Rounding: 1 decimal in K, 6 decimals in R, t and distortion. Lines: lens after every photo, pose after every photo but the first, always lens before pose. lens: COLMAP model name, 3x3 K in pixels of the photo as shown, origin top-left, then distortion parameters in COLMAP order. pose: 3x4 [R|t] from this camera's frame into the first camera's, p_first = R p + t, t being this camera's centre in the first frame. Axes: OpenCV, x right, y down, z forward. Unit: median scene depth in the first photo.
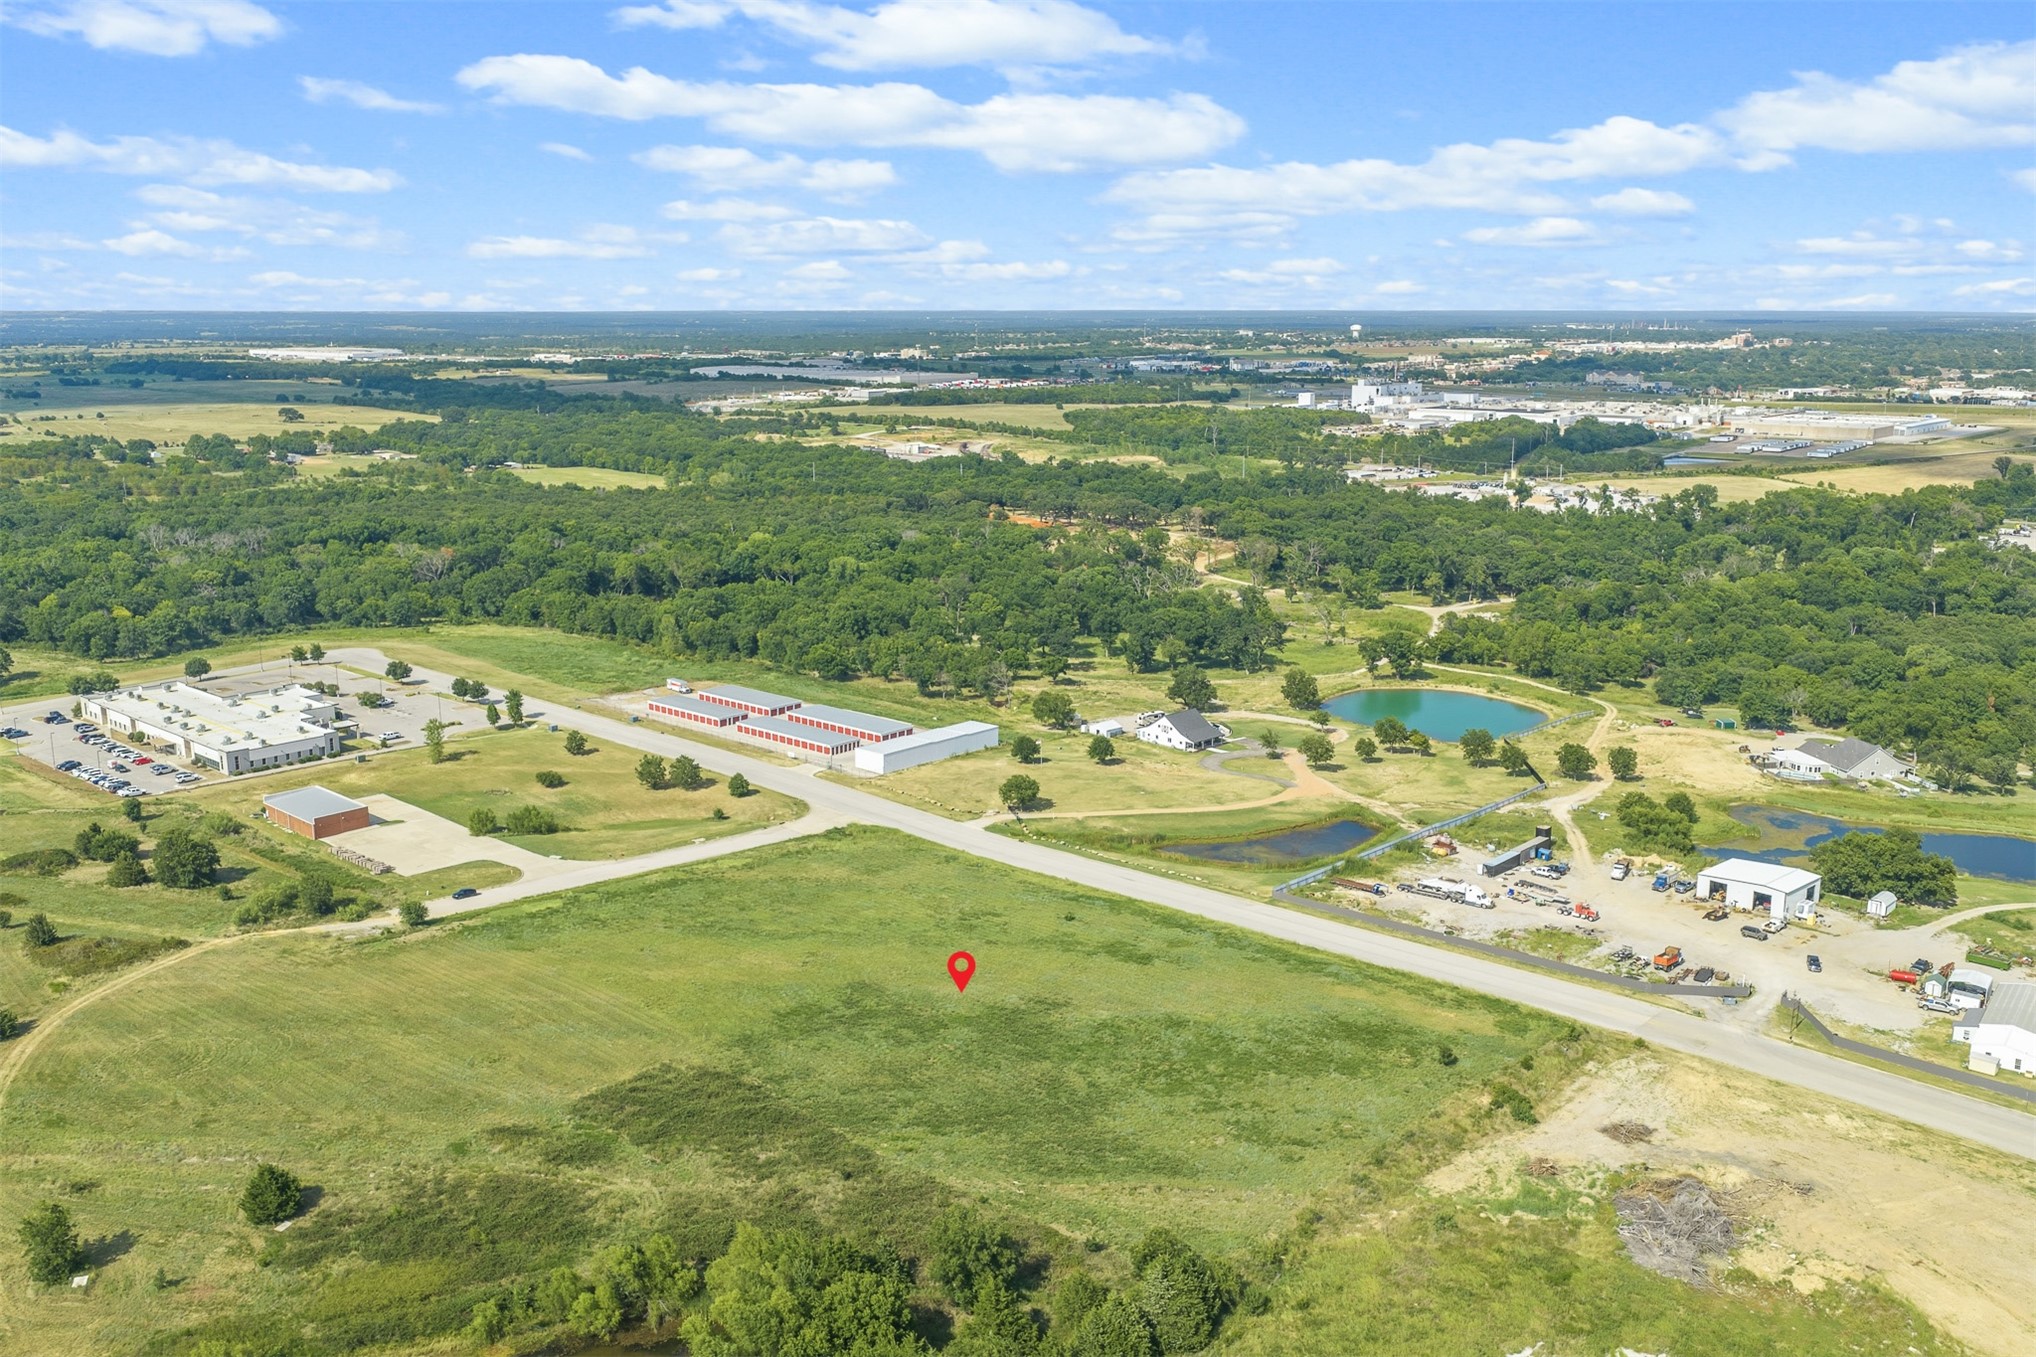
lens RADIAL K [[1702.0, 0, 1019.3], [0, 1702.0, 728.0], [0, 0, 1]] dist [0.016277, -0.016121]
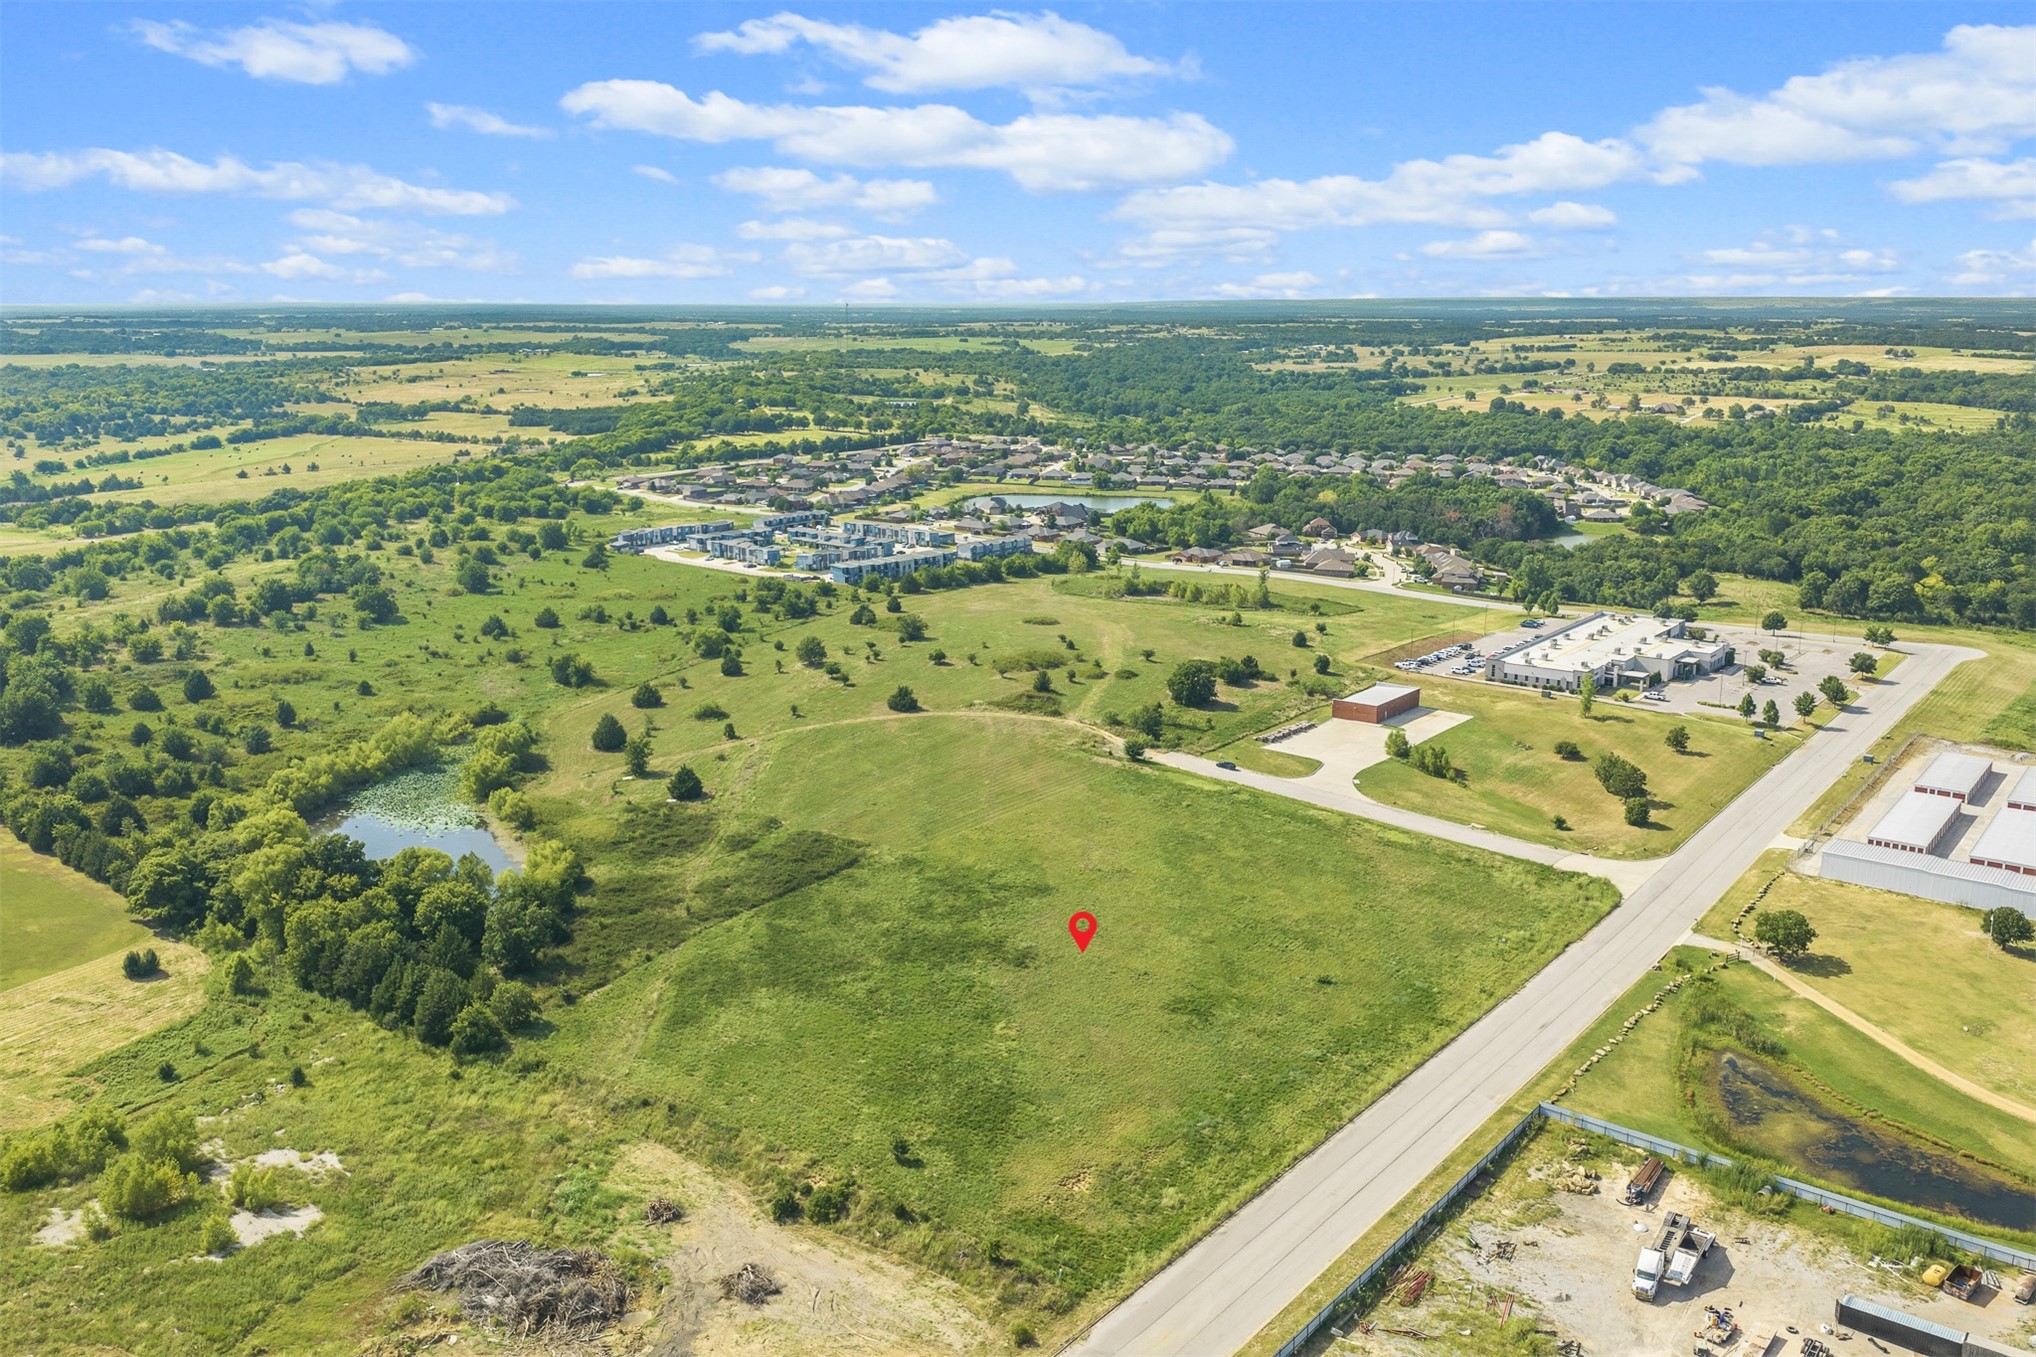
lens RADIAL K [[1671.1, 0, 1013.3], [0, 1671.1, 725.7], [0, 0, 1]] dist [0.010515, -0.017100]
pose [[0.081558, 0.250710, -0.964621, 0.718608], [-0.241221, 0.944036, 0.224965, -0.142366], [0.967037, 0.214339, 0.137470, 0.658861]]
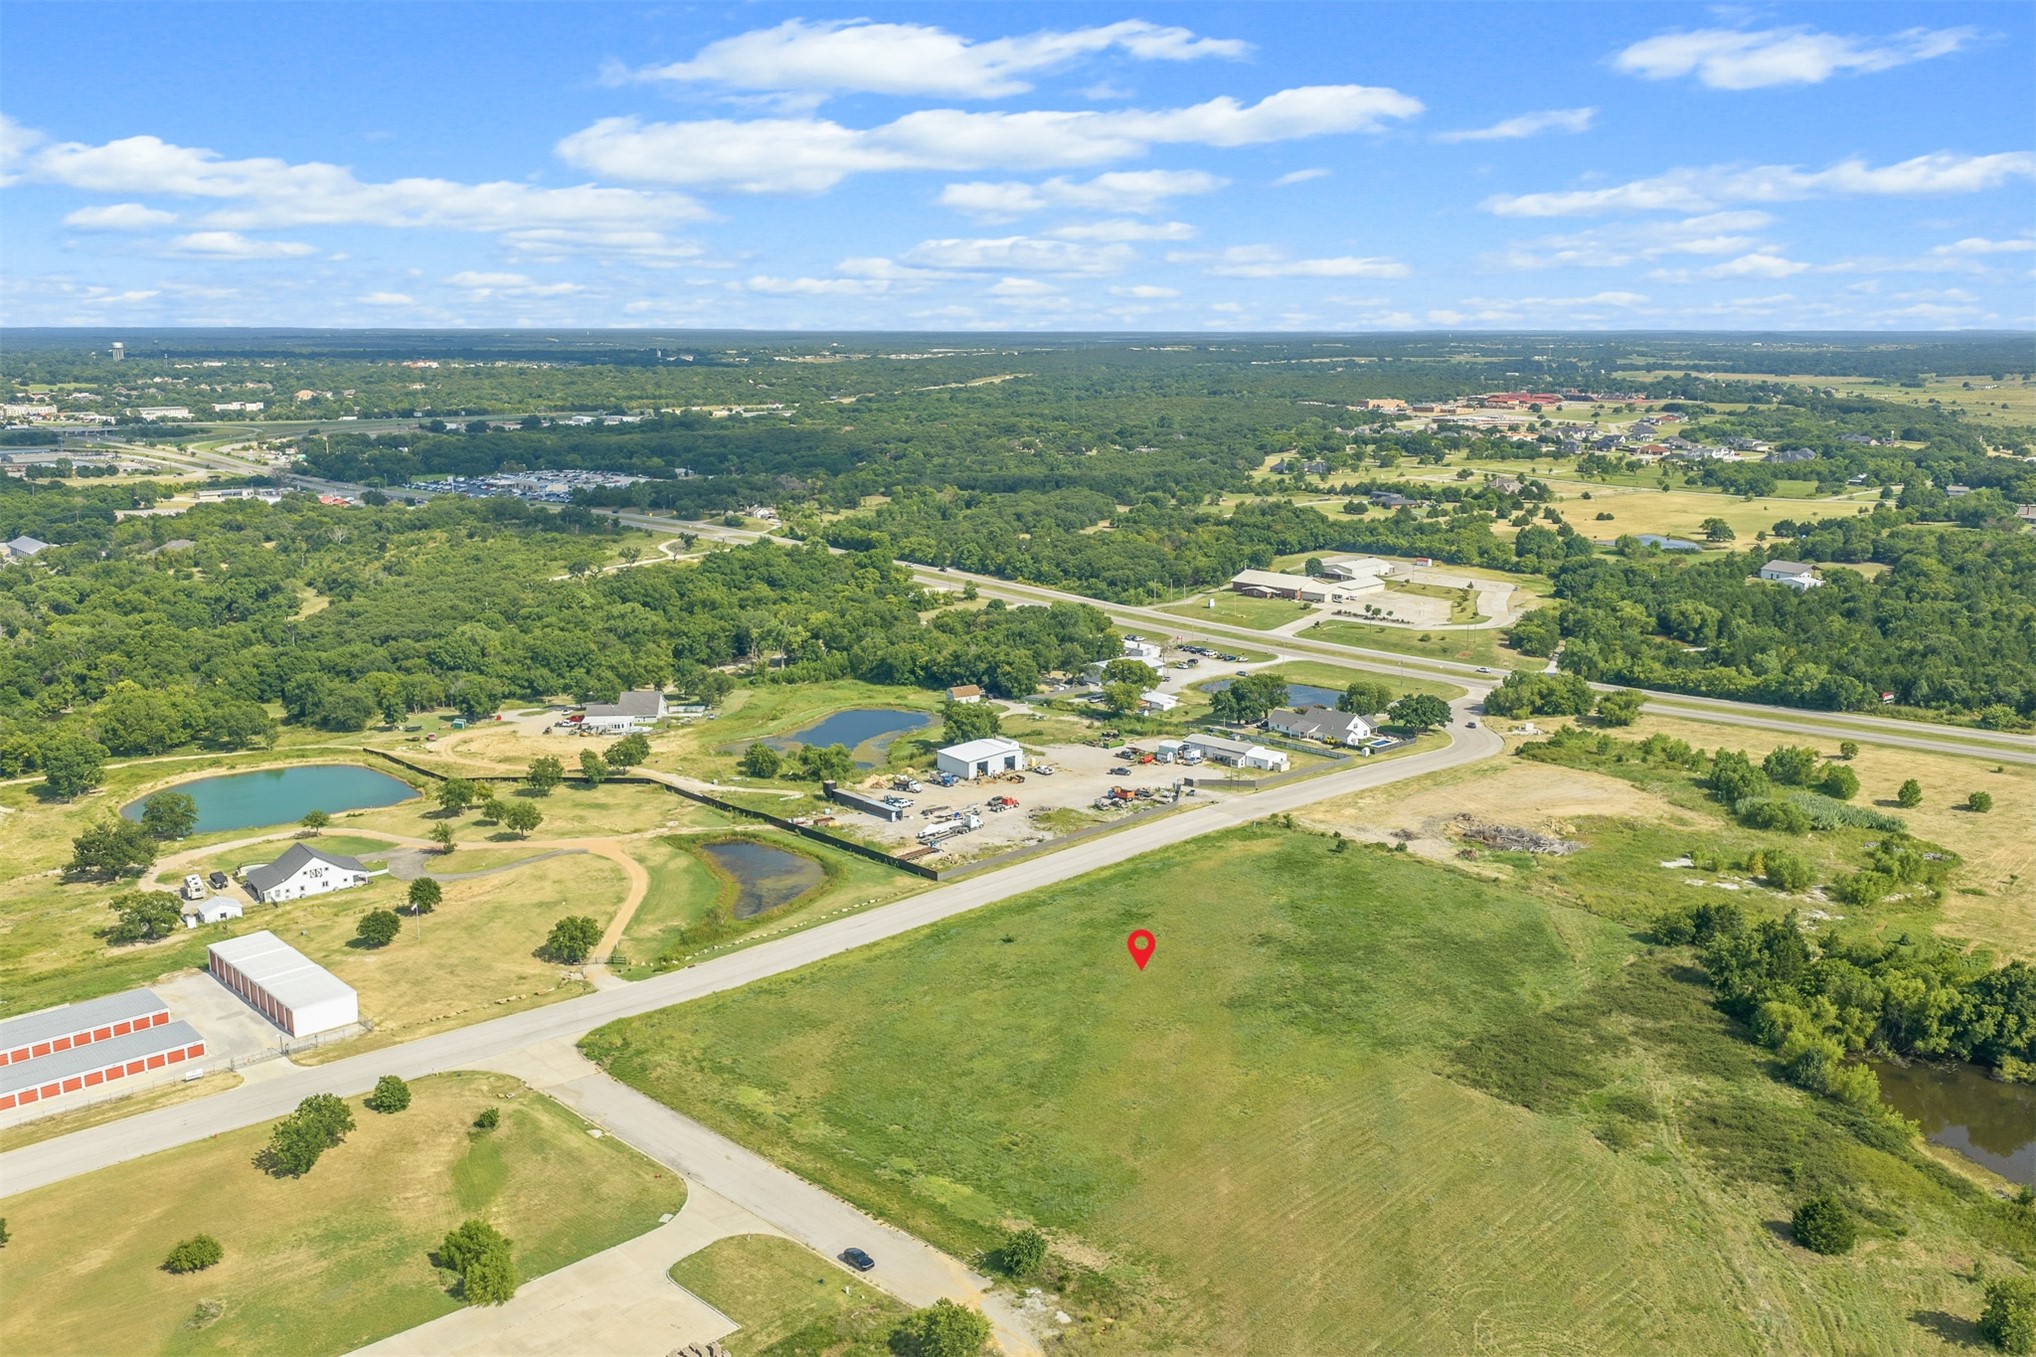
lens RADIAL K [[1702.0, 0, 1019.3], [0, 1702.0, 728.0], [0, 0, 1]] dist [0.016277, -0.016121]
pose [[0.079067, -0.230403, 0.969878, -0.840545], [0.240597, 0.948572, 0.205728, -0.194141], [-0.967399, 0.217084, 0.130435, 0.773417]]
